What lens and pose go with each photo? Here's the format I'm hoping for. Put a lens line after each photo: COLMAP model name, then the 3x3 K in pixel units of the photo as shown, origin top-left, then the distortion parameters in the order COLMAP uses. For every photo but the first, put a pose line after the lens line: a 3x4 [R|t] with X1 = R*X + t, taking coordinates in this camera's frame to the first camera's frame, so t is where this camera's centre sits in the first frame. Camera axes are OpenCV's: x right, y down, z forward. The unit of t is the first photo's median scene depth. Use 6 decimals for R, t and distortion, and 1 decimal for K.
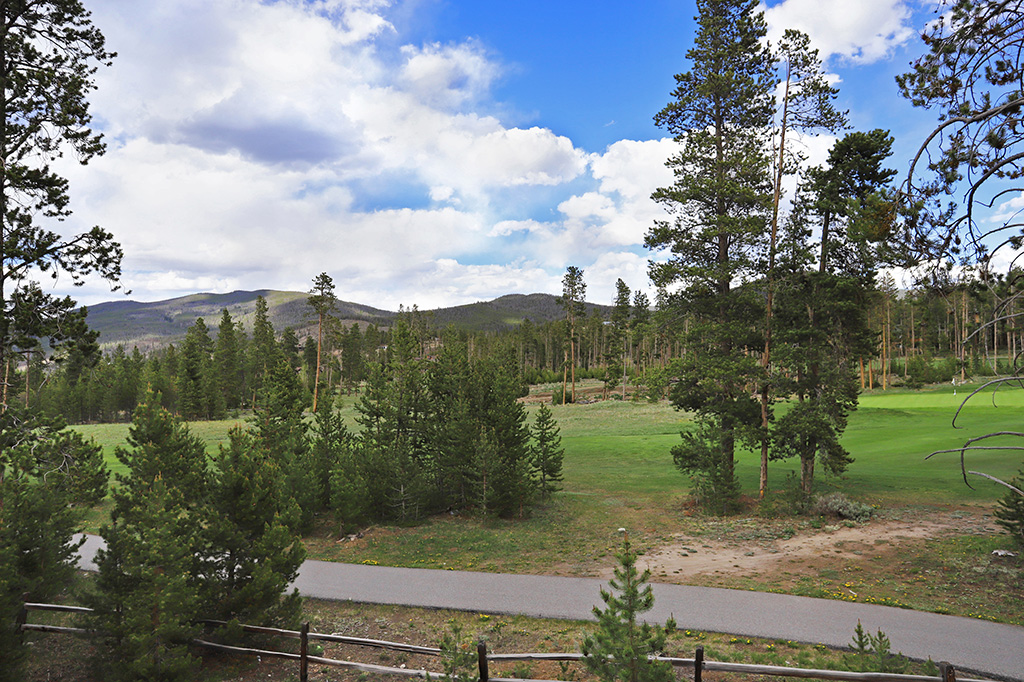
lens RADIAL K [[673.4, 0, 512.8], [0, 673.4, 340.0], [0, 0, 1]] dist [-0.000089, 0.003793]
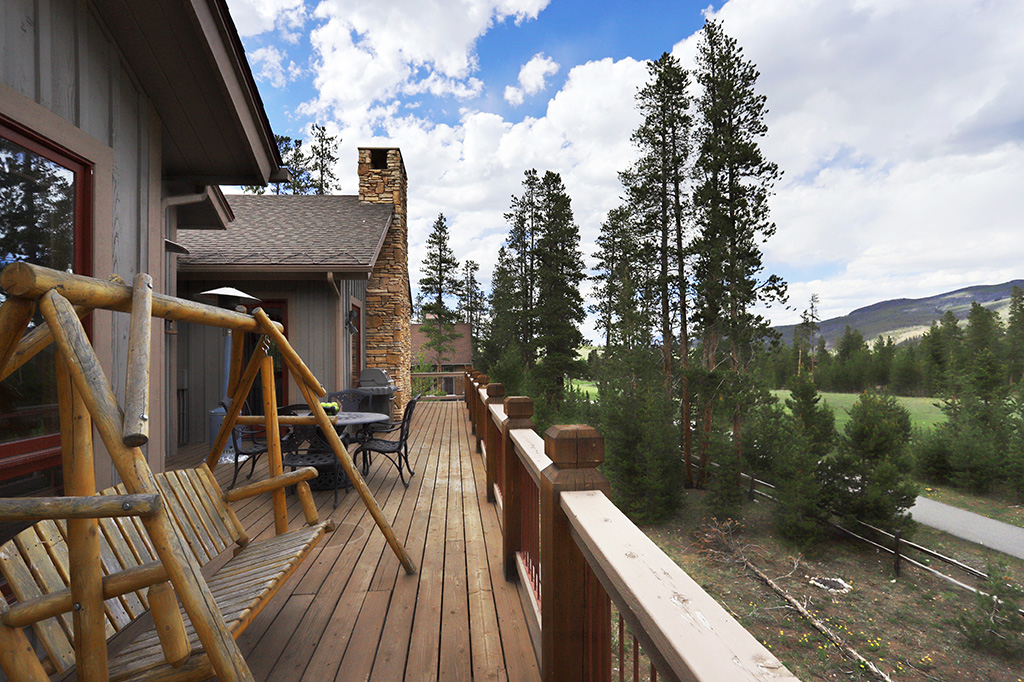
lens RADIAL K [[507.3, 0, 511.3], [0, 507.3, 345.5], [0, 0, 1]] dist [-0.000256, -0.000048]
pose [[0.375059, -0.008615, -0.926961, 0.350861], [0.033371, 0.999434, 0.004214, -0.008788], [0.926400, -0.032514, 0.375134, -0.148021]]
